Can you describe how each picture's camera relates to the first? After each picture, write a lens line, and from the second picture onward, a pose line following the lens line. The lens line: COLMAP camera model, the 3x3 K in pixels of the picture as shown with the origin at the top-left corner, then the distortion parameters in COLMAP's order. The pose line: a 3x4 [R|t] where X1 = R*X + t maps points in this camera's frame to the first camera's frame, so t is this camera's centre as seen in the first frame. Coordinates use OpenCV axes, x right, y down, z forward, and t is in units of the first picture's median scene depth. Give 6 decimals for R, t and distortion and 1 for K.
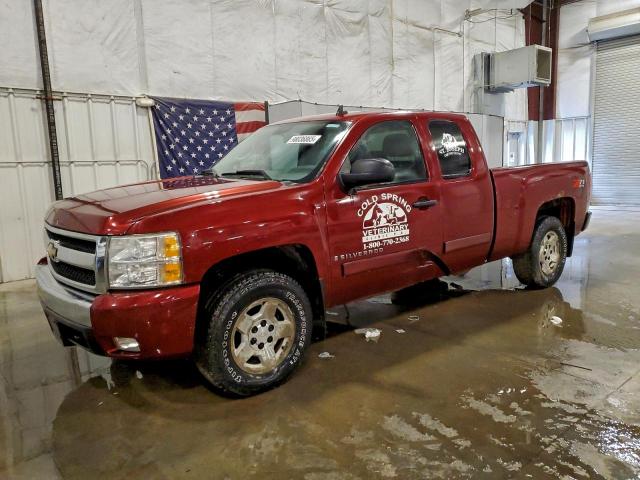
lens RADIAL K [[485.5, 0, 320.0], [0, 485.5, 240.0], [0, 0, 1]] dist [0.005897, 0.004685]
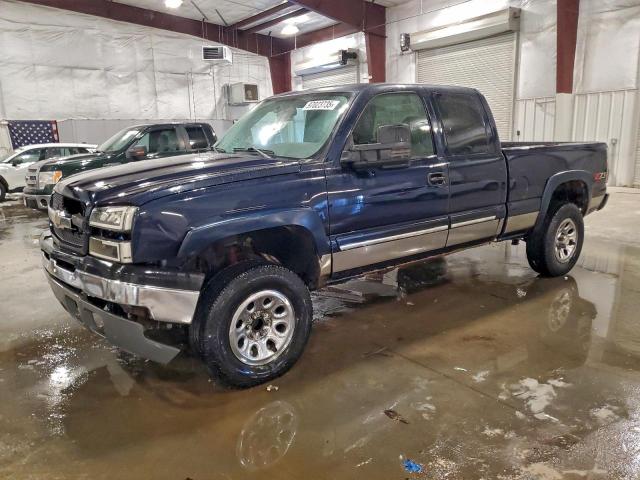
lens RADIAL K [[523.4, 0, 320.0], [0, 523.4, 240.0], [0, 0, 1]] dist [0.011747, 0.008051]
pose [[0.998150, -0.002358, -0.060749, 0.953570], [0.003343, 0.999864, 0.016123, 0.181661], [0.060703, -0.016296, 0.998023, -1.061380]]
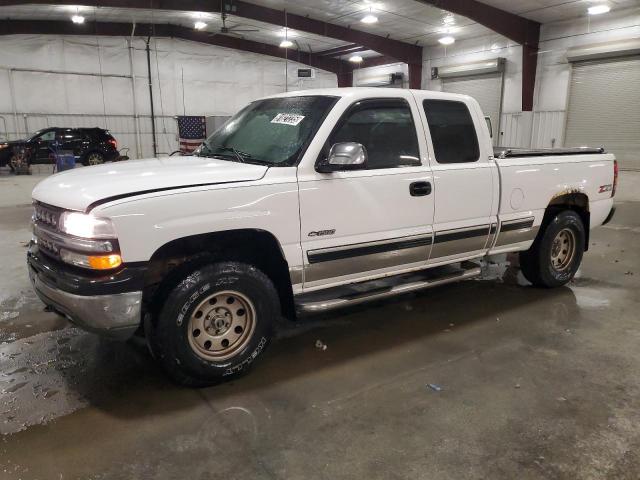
lens RADIAL K [[522.0, 0, 320.0], [0, 522.0, 240.0], [0, 0, 1]] dist [-0.000696, 0.002880]
pose [[0.993262, 0.038178, -0.109421, 0.871595], [-0.034809, 0.998864, 0.032538, 0.351644], [0.110539, -0.028510, 0.993463, -2.072234]]
